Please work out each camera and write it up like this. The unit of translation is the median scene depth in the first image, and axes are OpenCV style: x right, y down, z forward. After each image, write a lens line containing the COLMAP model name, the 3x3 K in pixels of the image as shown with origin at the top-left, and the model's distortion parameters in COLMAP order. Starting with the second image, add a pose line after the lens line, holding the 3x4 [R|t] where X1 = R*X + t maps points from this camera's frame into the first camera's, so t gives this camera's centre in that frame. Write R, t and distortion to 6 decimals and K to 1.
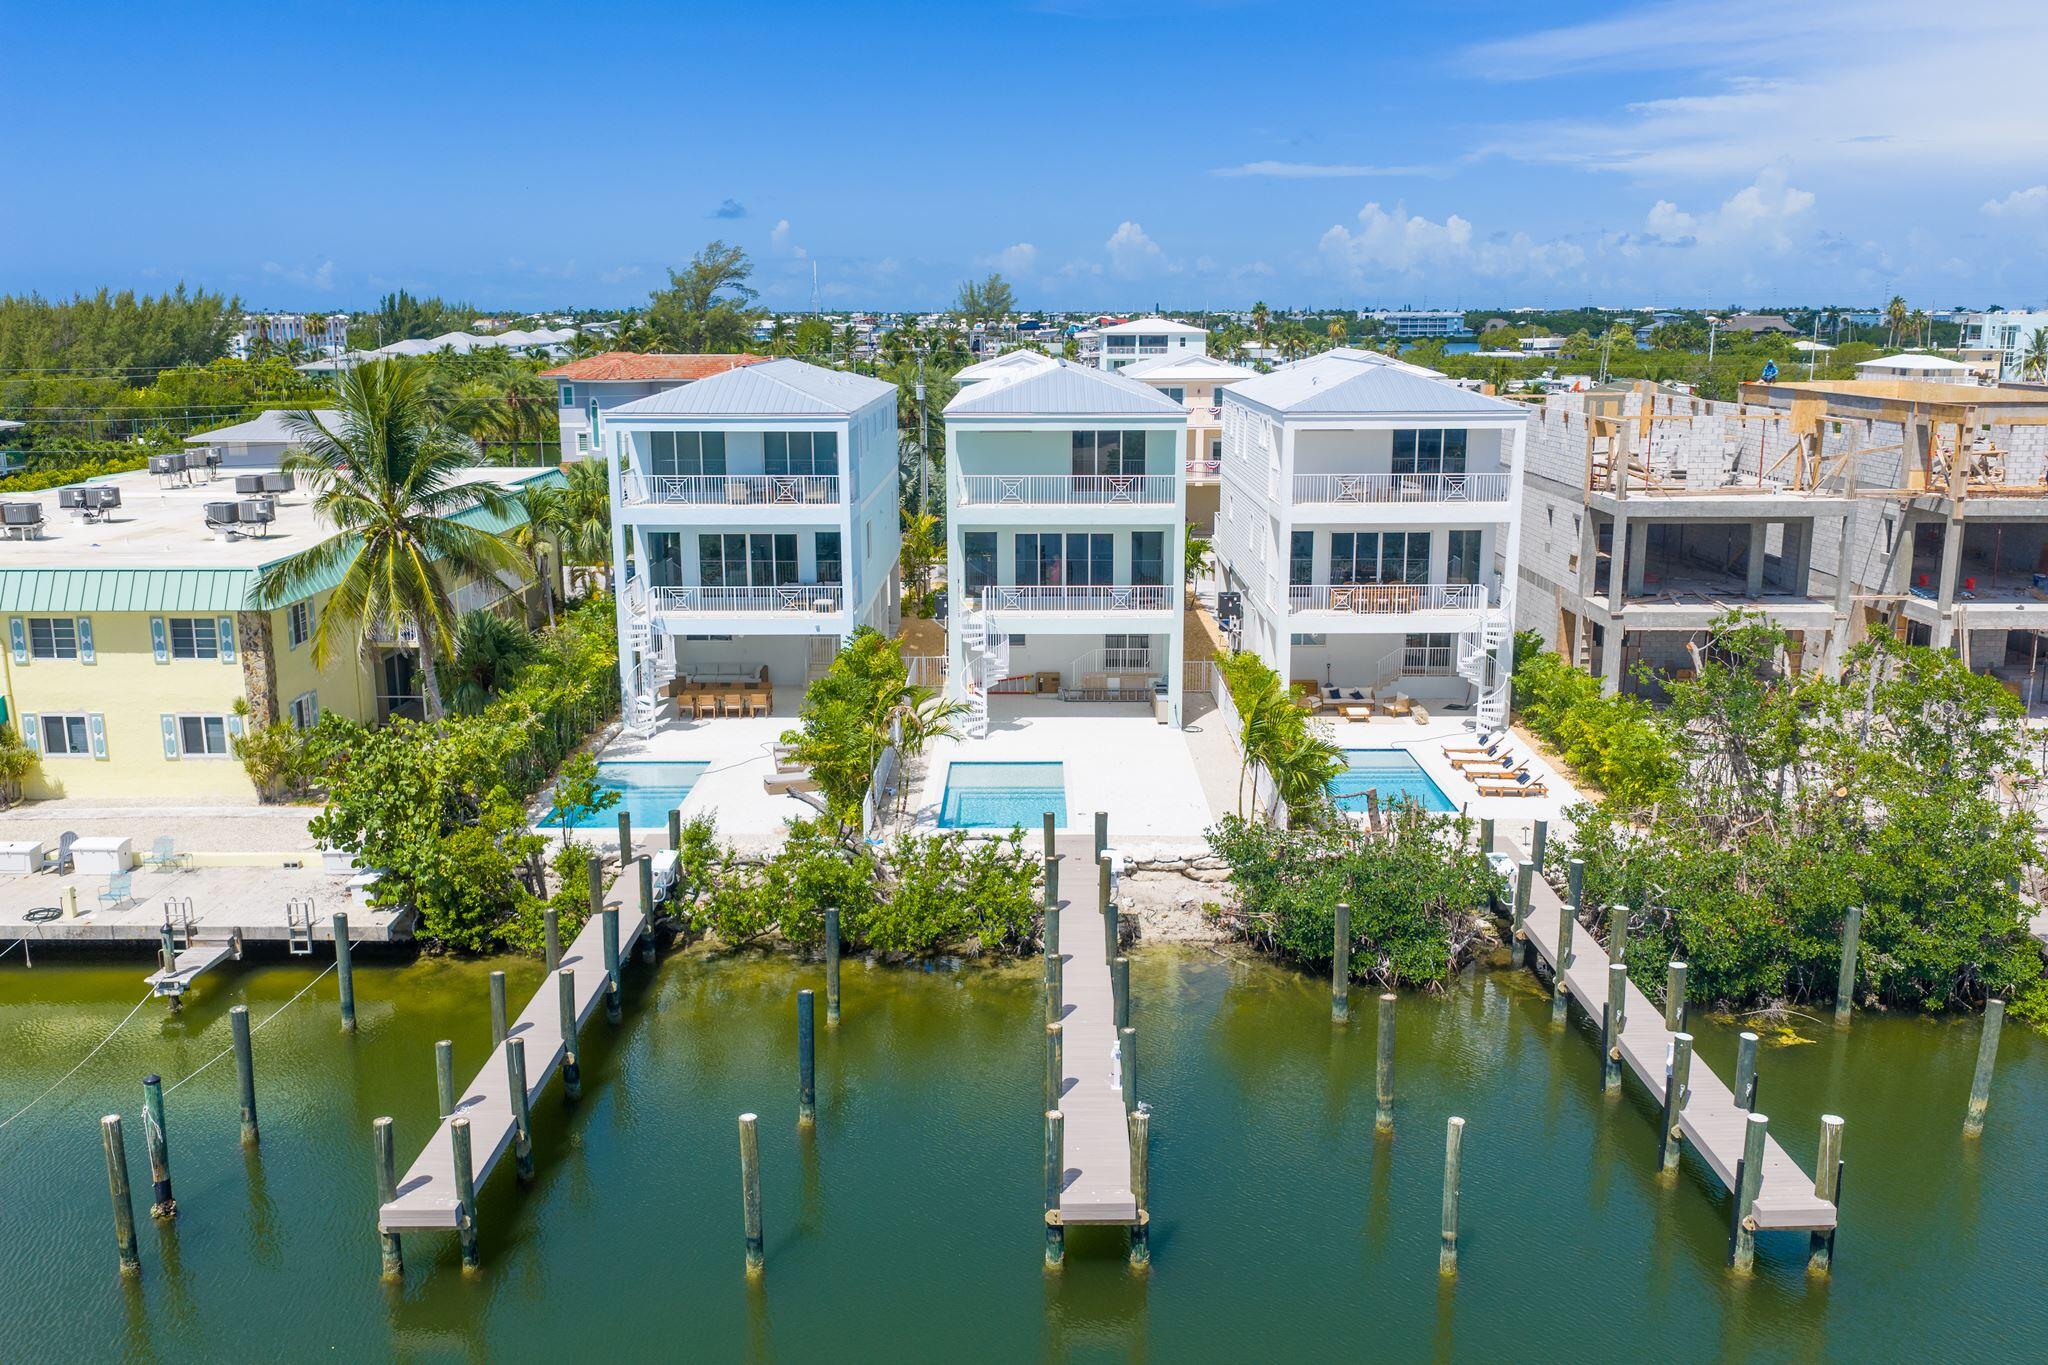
lens RADIAL K [[1664.2, 0, 1024.0], [0, 1664.2, 682.5], [0, 0, 1]] dist [0.035402, -0.006237]
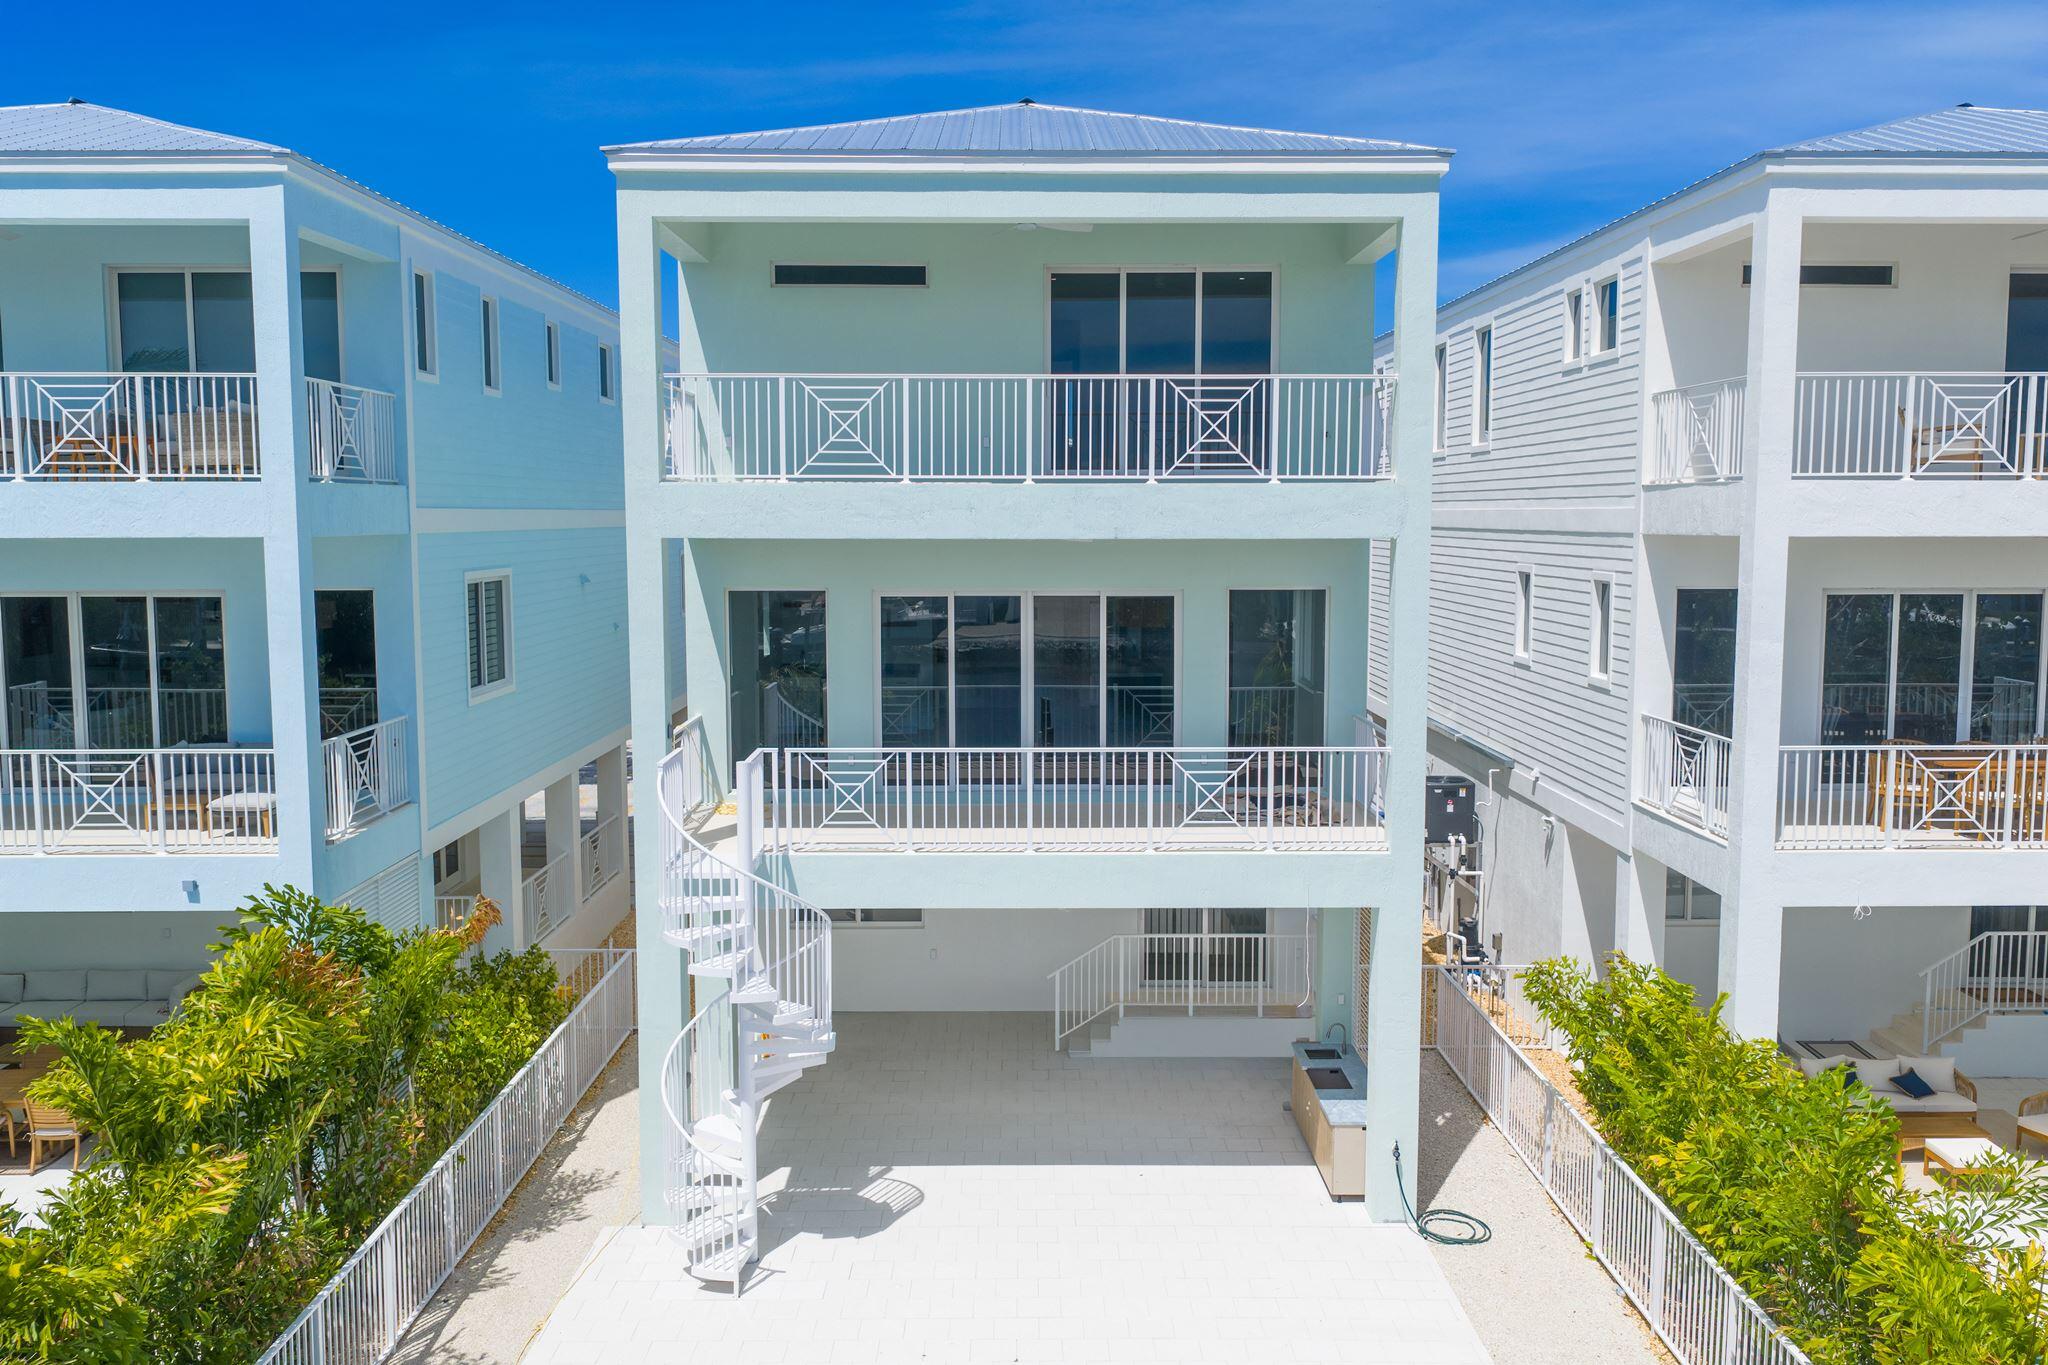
lens RADIAL K [[1664.2, 0, 1024.0], [0, 1664.2, 682.5], [0, 0, 1]] dist [0.035402, -0.006237]
pose [[0.999974, -0.000136, 0.007270, 0.021666], [0.001014, 0.992658, -0.120948, -0.032807], [-0.007201, 0.120952, 0.992632, 0.691242]]
